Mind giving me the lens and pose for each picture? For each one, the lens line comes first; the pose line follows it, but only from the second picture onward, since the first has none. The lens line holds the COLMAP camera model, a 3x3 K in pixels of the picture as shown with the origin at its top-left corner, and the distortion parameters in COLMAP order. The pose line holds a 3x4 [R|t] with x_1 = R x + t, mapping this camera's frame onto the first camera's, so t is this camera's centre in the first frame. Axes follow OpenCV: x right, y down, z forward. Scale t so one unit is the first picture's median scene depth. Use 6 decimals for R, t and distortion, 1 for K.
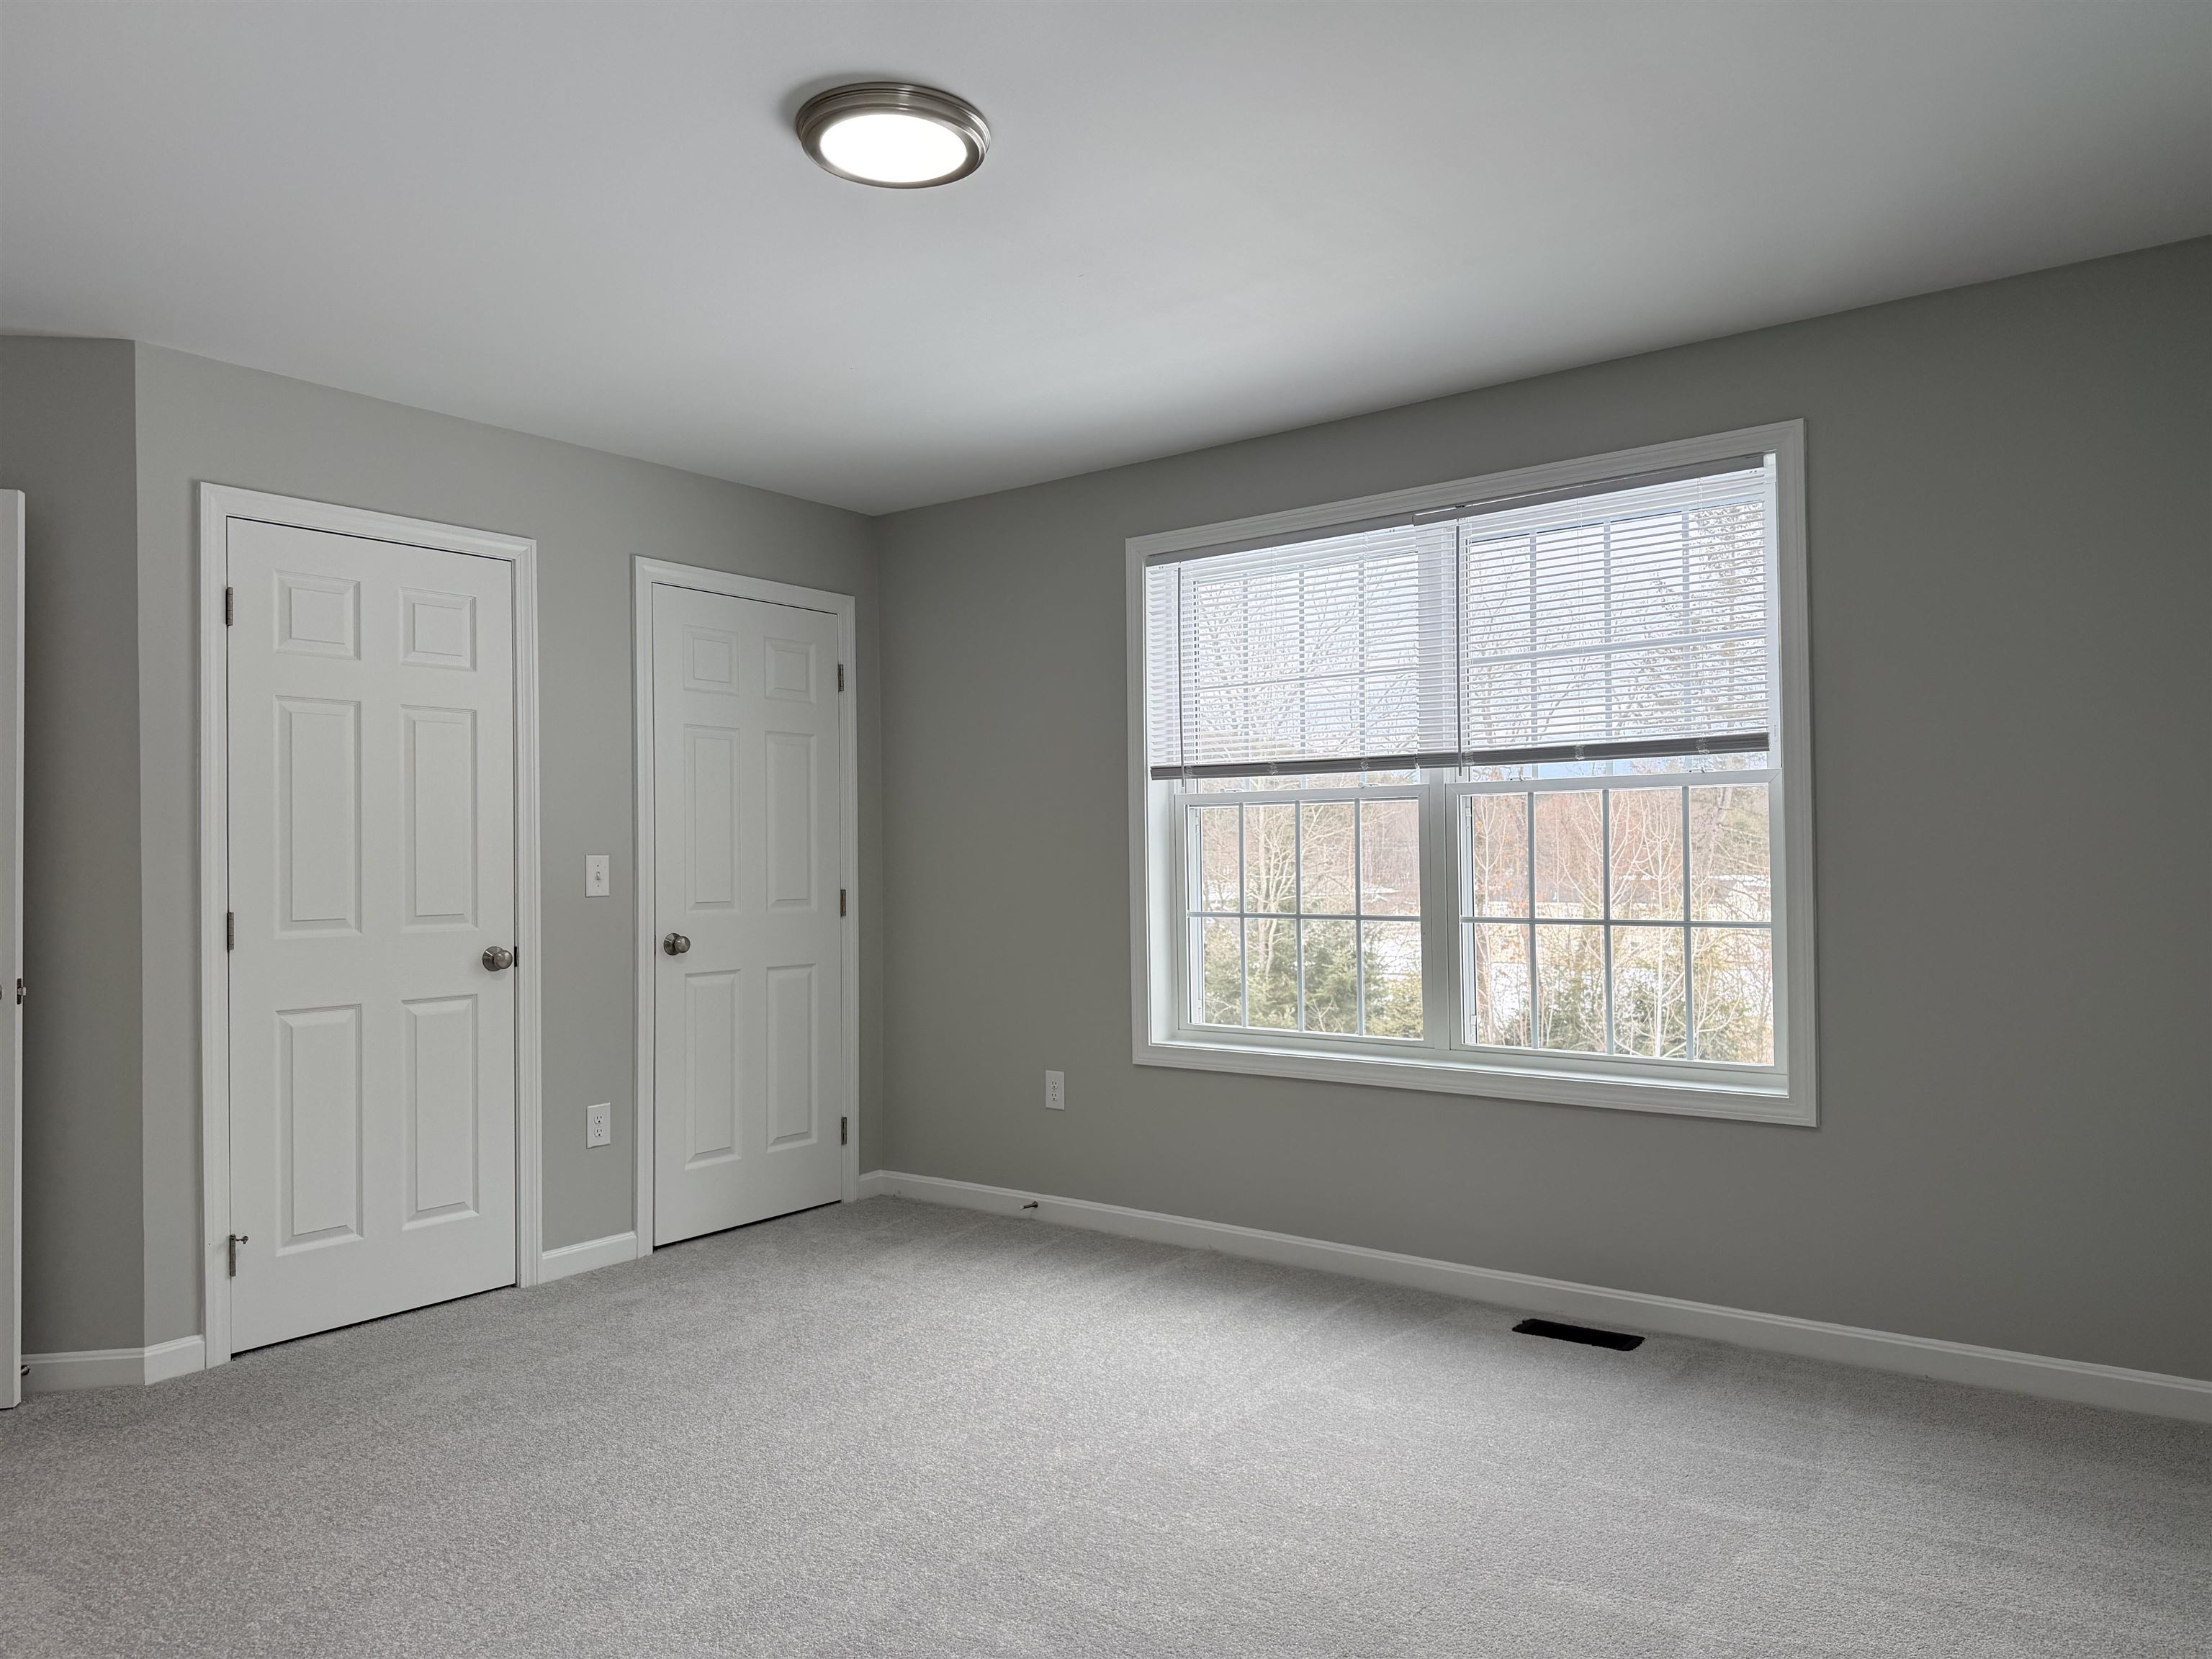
lens RADIAL K [[1559.4, 0, 1118.3], [0, 1559.4, 840.8], [0, 0, 1]] dist [0.113794, -0.141027]
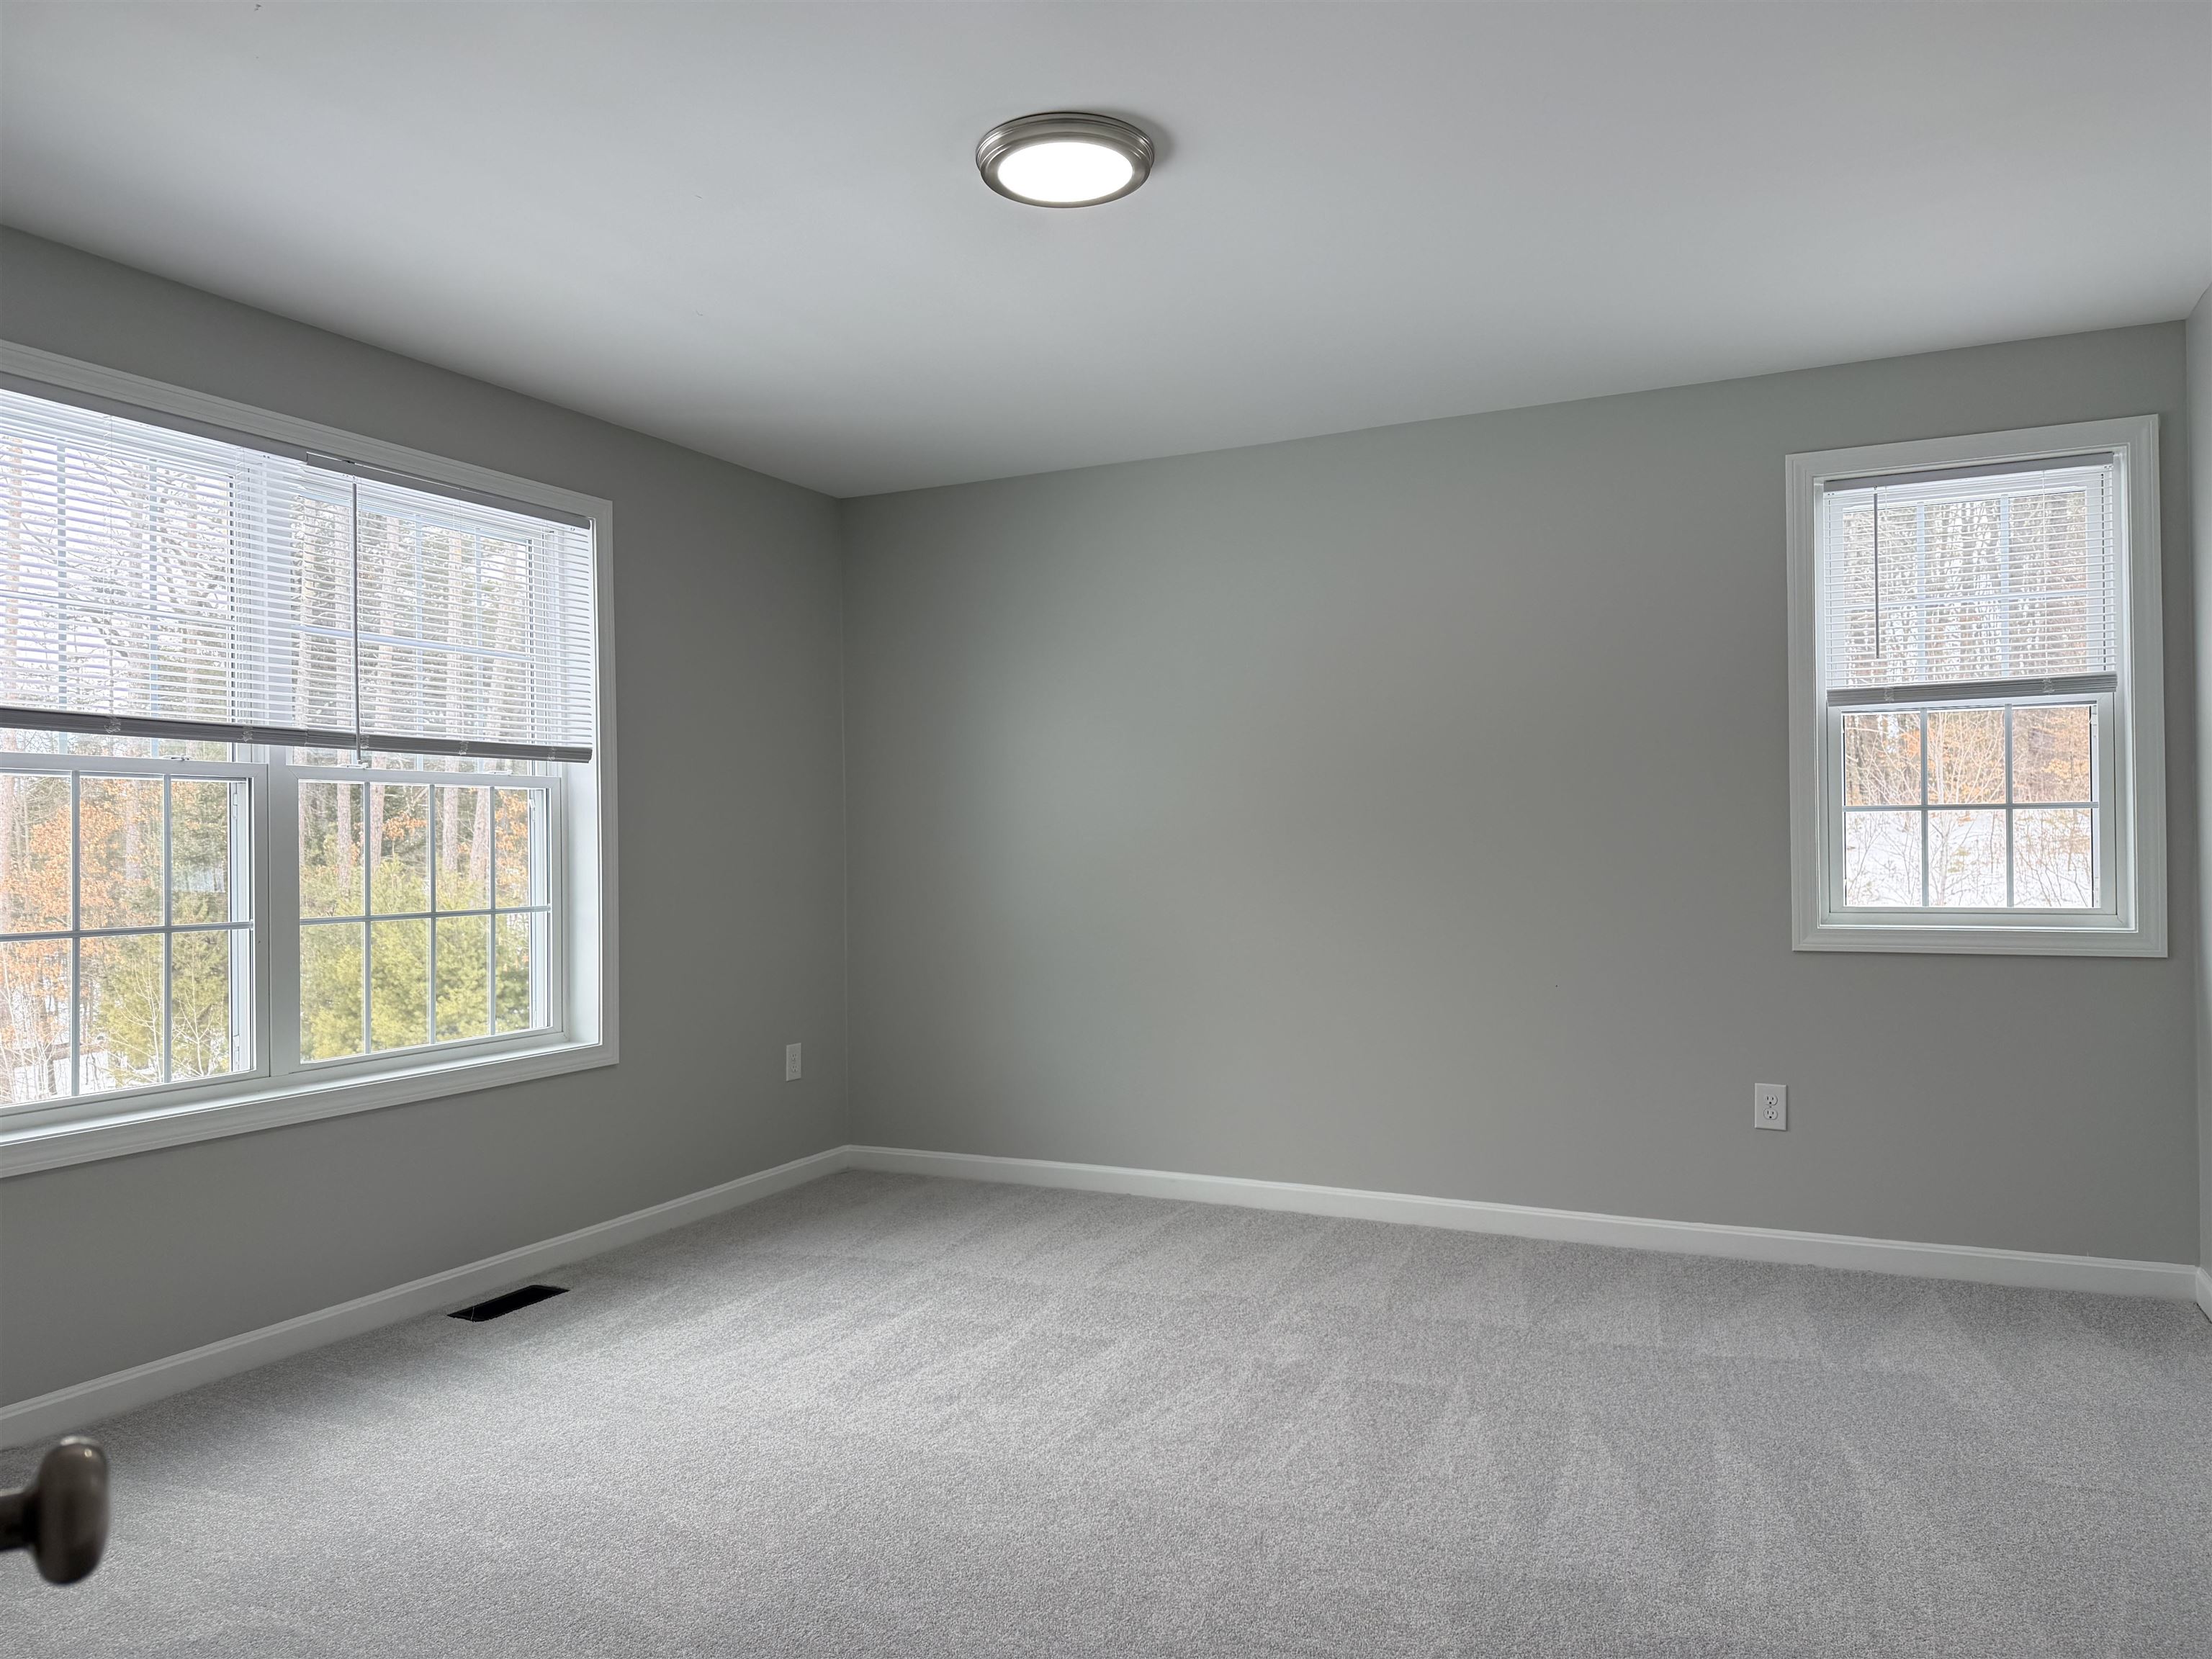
lens RADIAL K [[1559.4, 0, 1118.3], [0, 1559.4, 840.8], [0, 0, 1]] dist [0.113794, -0.141027]
pose [[-0.197299, 0.014210, 0.980240, -0.711932], [0.000781, 0.999897, -0.014338, 0.017358], [-0.980343, -0.002063, -0.197290, 0.698299]]
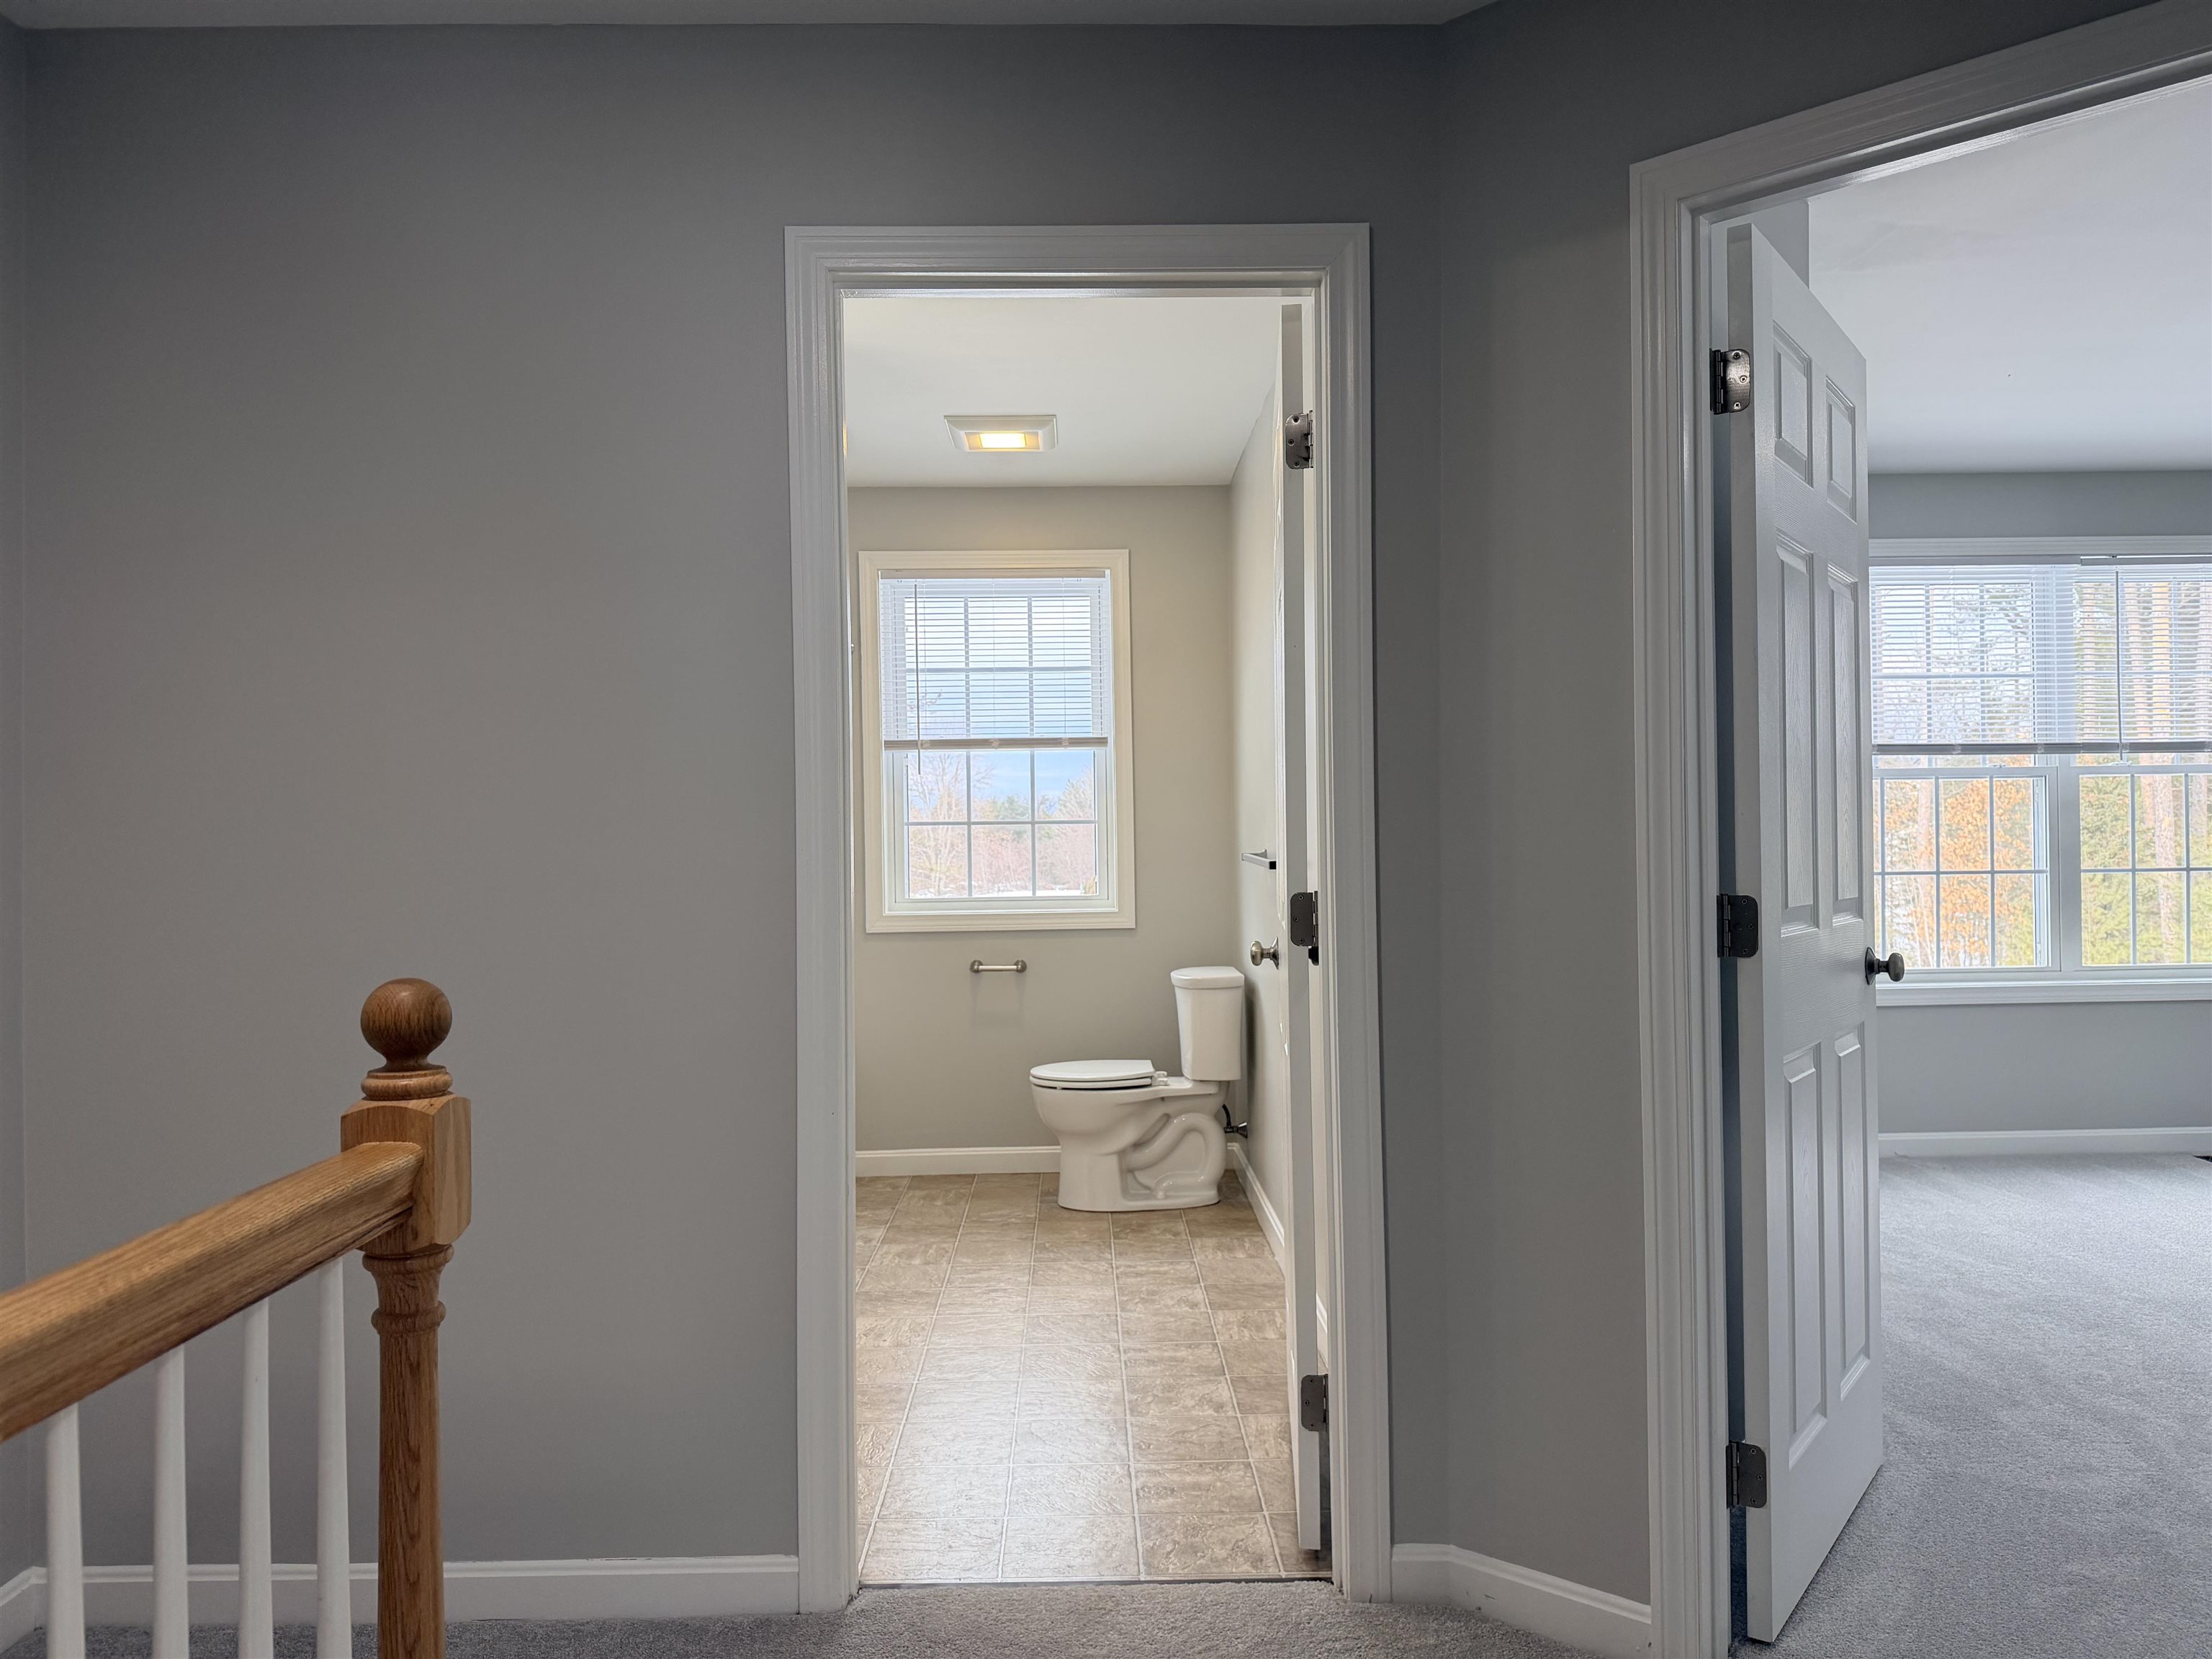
lens RADIAL K [[1559.4, 0, 1118.3], [0, 1559.4, 840.8], [0, 0, 1]] dist [0.113794, -0.141027]
pose [[0.776587, 0.000751, 0.630009, -1.187903], [0.000047, 0.999999, -0.001250, 0.025744], [-0.630010, 0.001001, 0.776587, 0.456225]]
